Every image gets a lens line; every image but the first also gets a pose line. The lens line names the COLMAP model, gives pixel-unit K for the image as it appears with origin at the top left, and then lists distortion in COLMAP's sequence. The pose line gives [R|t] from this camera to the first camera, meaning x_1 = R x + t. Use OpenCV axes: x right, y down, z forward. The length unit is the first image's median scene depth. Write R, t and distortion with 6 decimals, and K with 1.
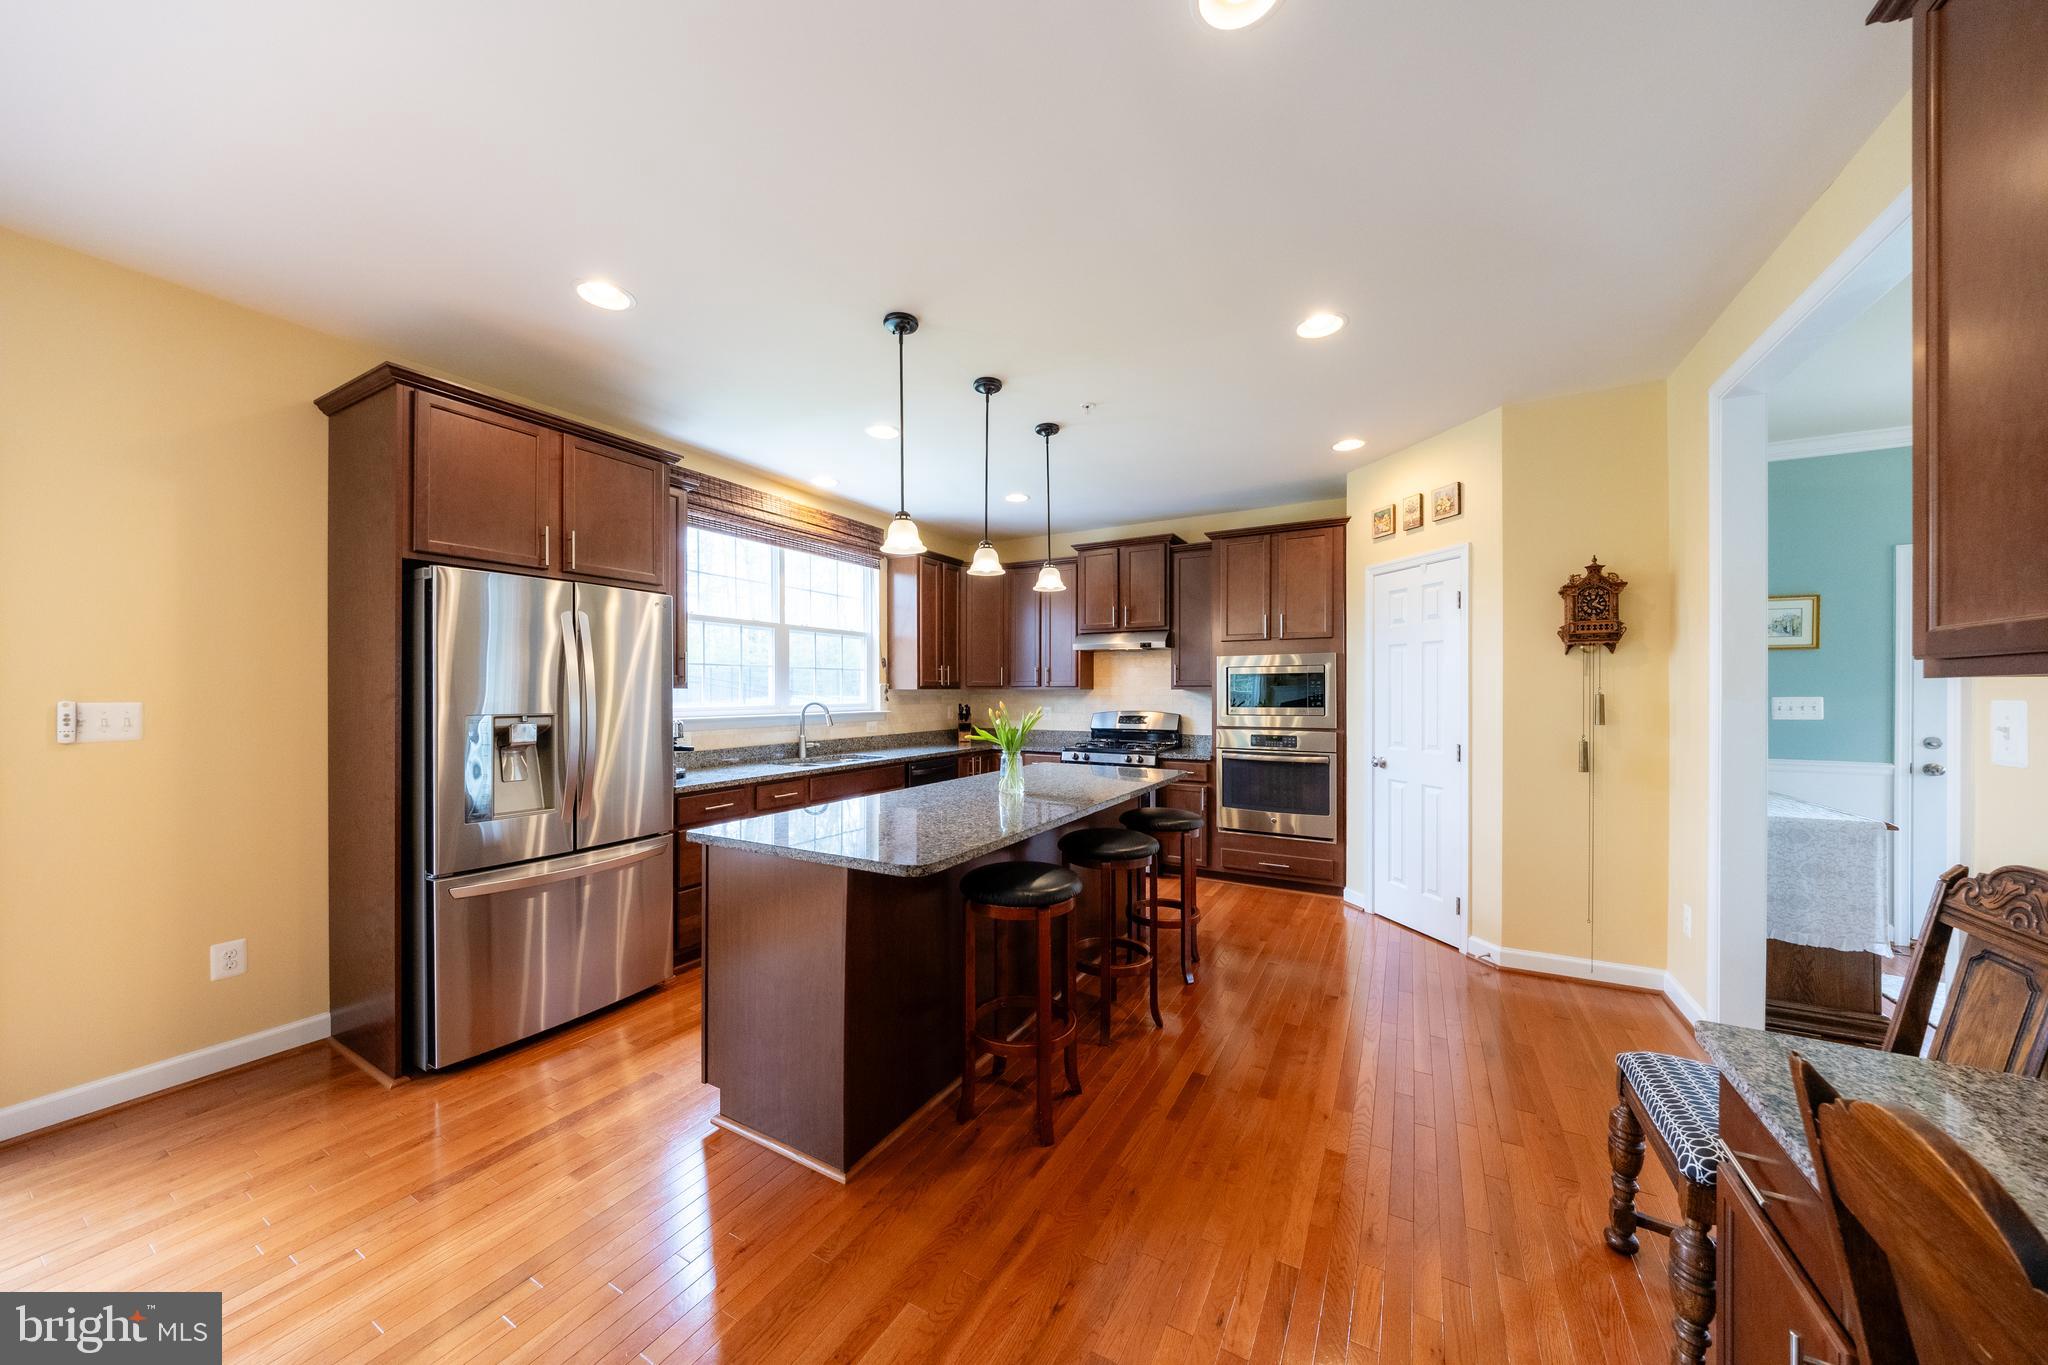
lens RADIAL K [[723.1, 0, 1014.0], [0, 723.1, 695.8], [0, 0, 1]] dist [0.000256, -0.002734]
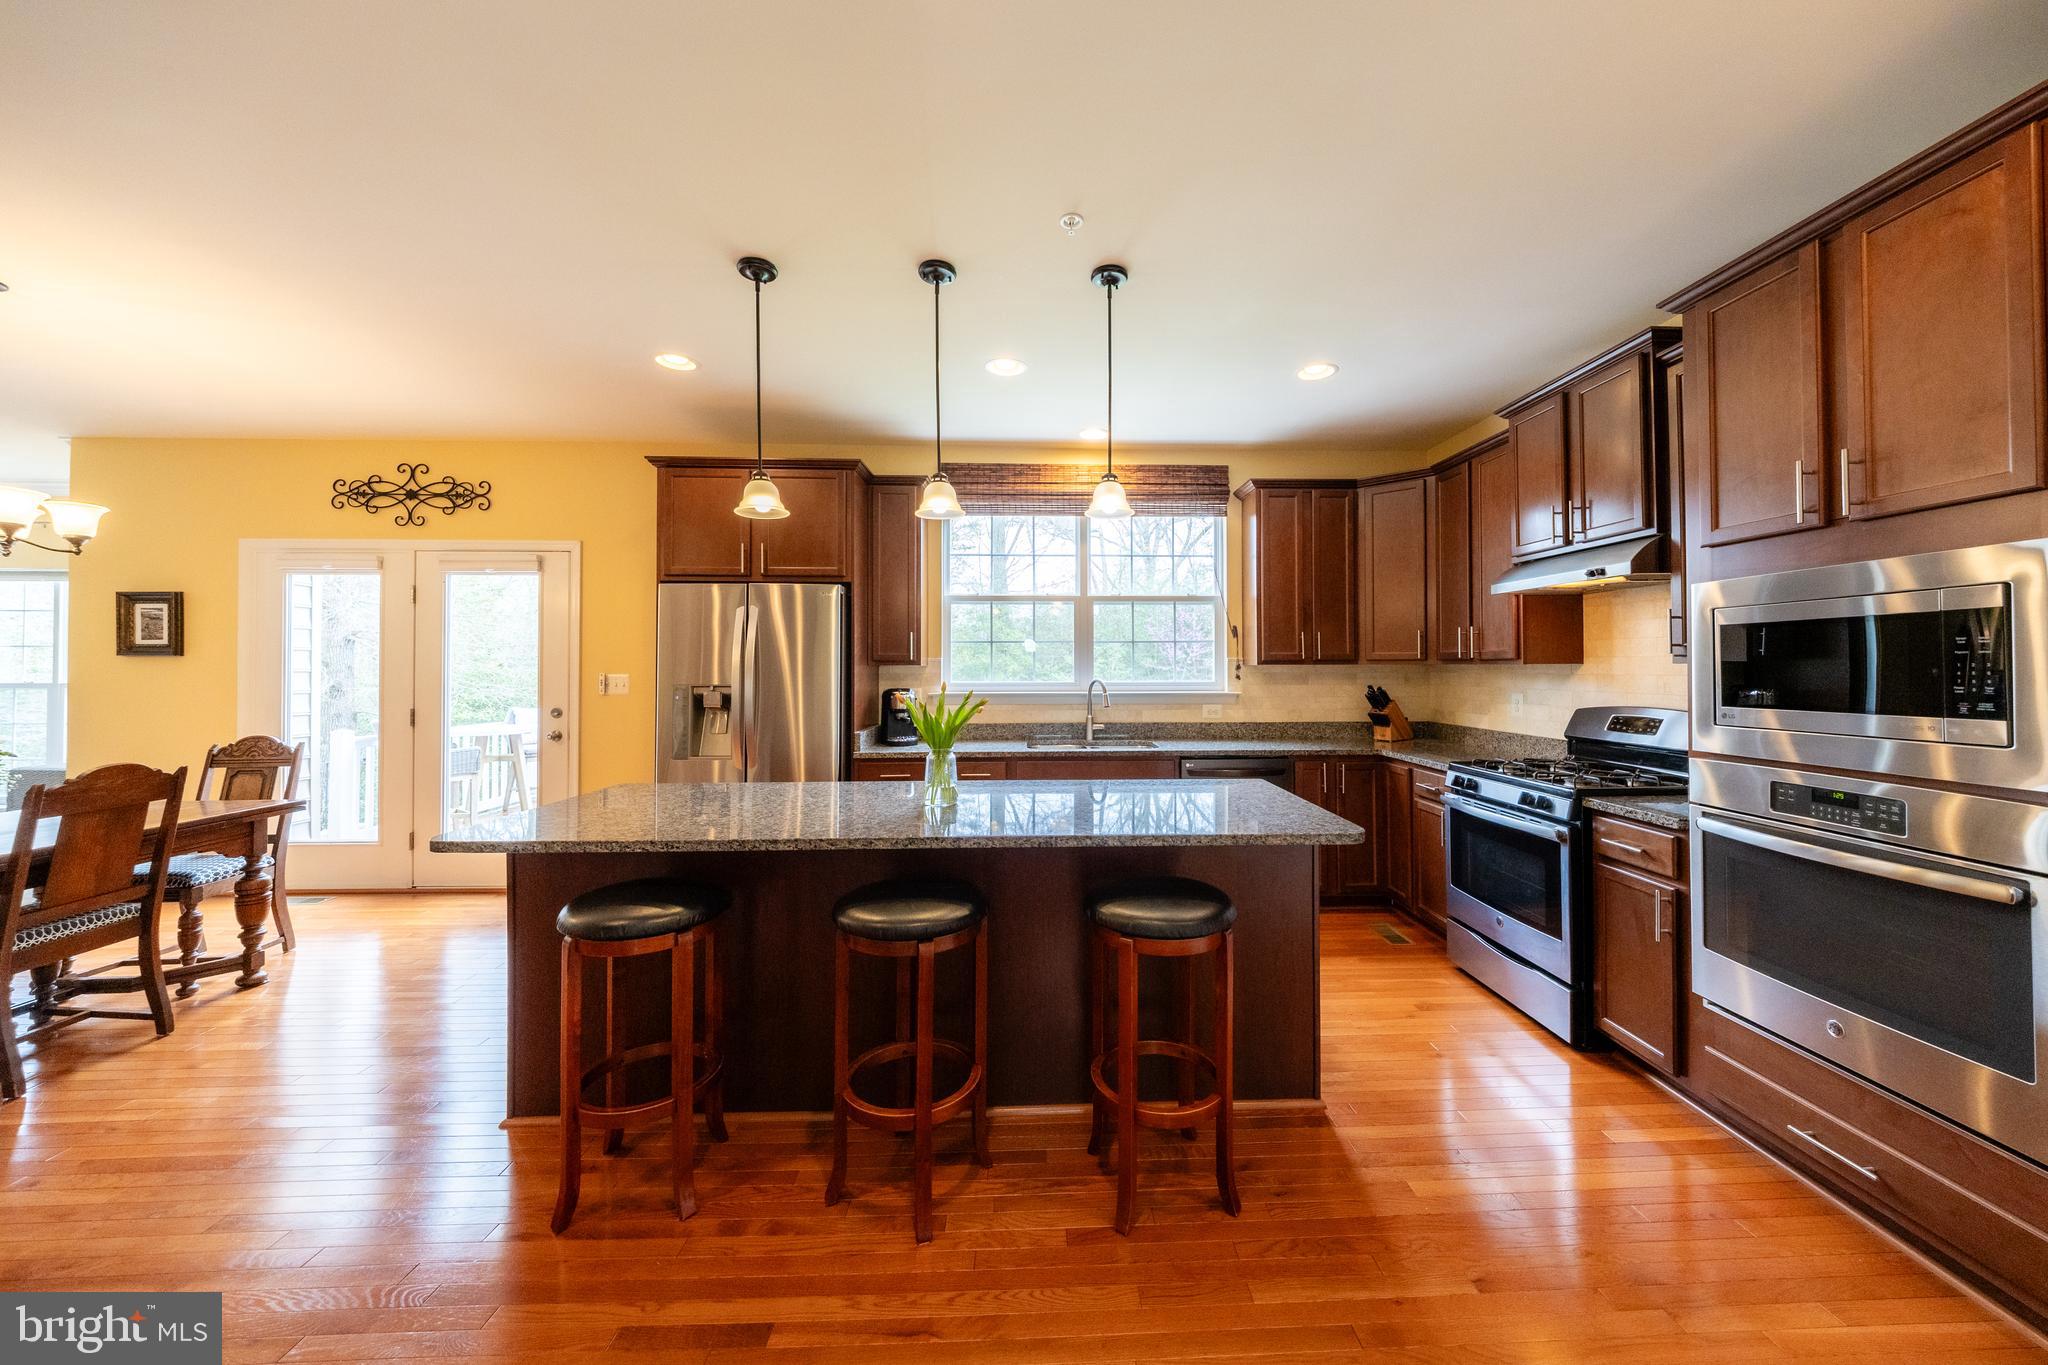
lens RADIAL K [[723.1, 0, 1072.2], [0, 723.1, 656.4], [0, 0, 1]] dist [0.000256, -0.002734]
pose [[0.551402, -0.012797, -0.834141, 0.546901], [-0.004467, 0.999823, -0.018292, -0.004506], [0.834228, 0.013812, 0.551247, 0.575439]]
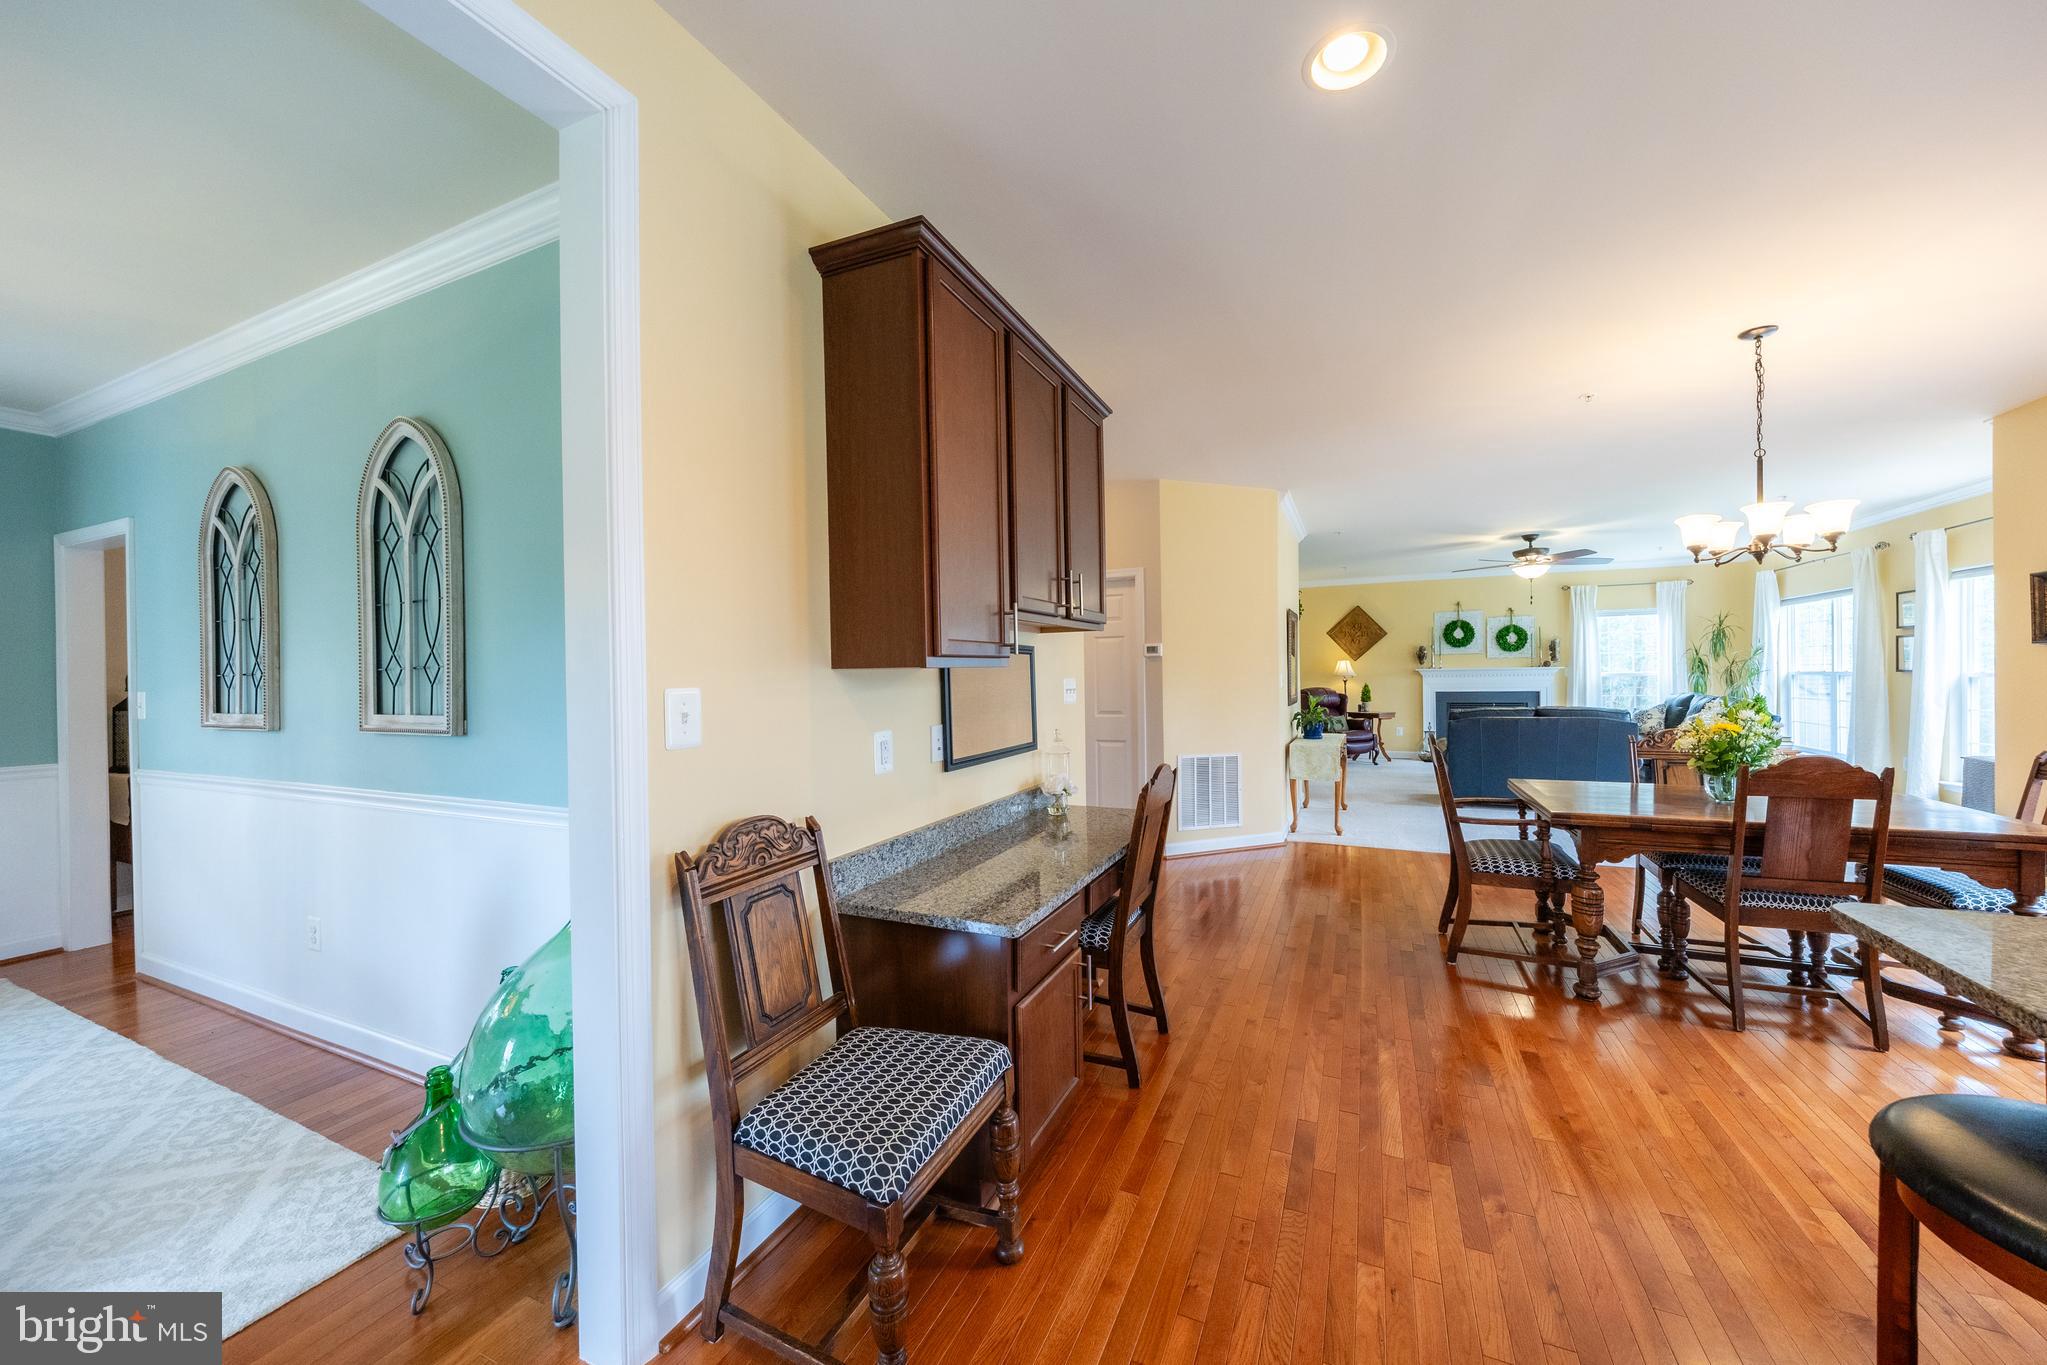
lens RADIAL K [[722.8, 0, 1052.9], [0, 722.8, 679.6], [0, 0, 1]] dist [0.000256, -0.002734]
pose [[-0.991872, 0.015976, -0.126229, 0.319631], [0.014035, 0.999769, 0.016249, -0.005371], [0.126459, 0.014345, -0.991868, 0.765505]]
